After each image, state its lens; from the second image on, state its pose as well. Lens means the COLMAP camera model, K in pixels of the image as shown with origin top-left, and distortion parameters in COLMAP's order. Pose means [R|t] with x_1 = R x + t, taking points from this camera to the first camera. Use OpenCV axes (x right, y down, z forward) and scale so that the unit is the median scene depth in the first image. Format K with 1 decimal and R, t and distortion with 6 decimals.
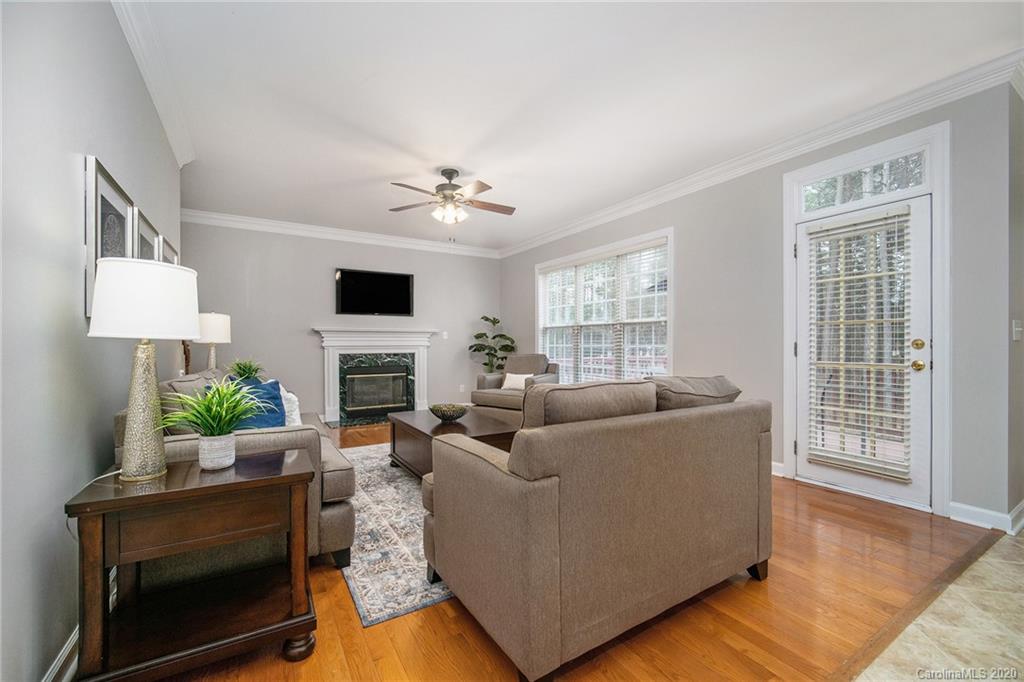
lens RADIAL K [[413.2, 0, 522.5], [0, 413.2, 344.6], [0, 0, 1]] dist [0.000611, 0.000055]
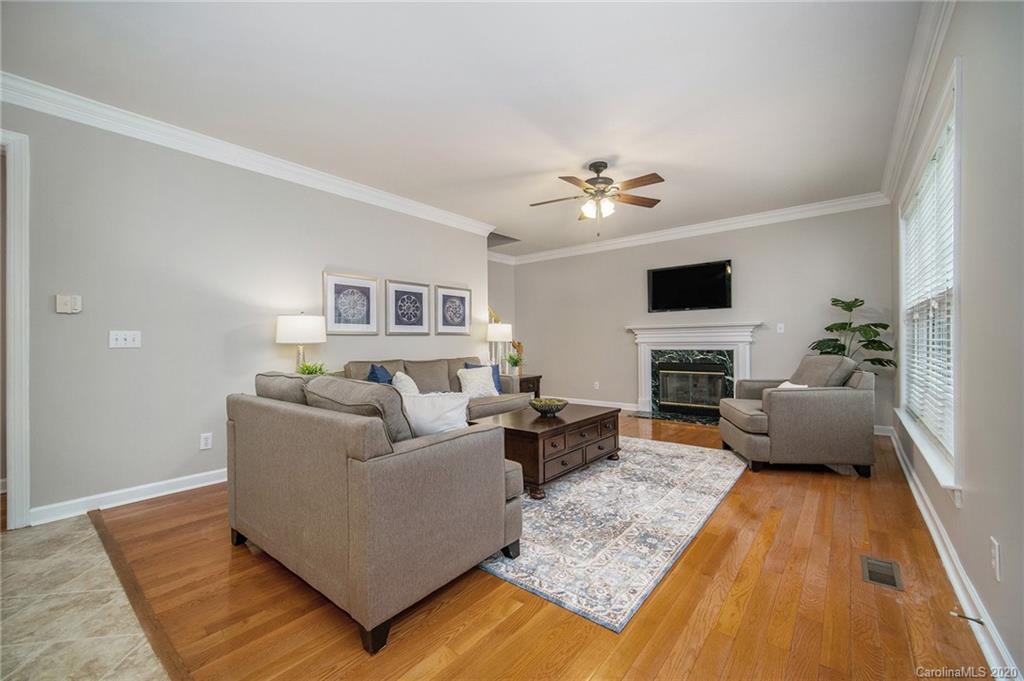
lens RADIAL K [[413.2, 0, 522.5], [0, 413.2, 344.1], [0, 0, 1]] dist [0.000611, 0.000055]
pose [[0.320596, 0.003024, -0.947211, 0.451203], [0.010234, 0.999925, 0.006656, -0.002620], [0.947161, -0.011828, 0.320541, 0.334352]]
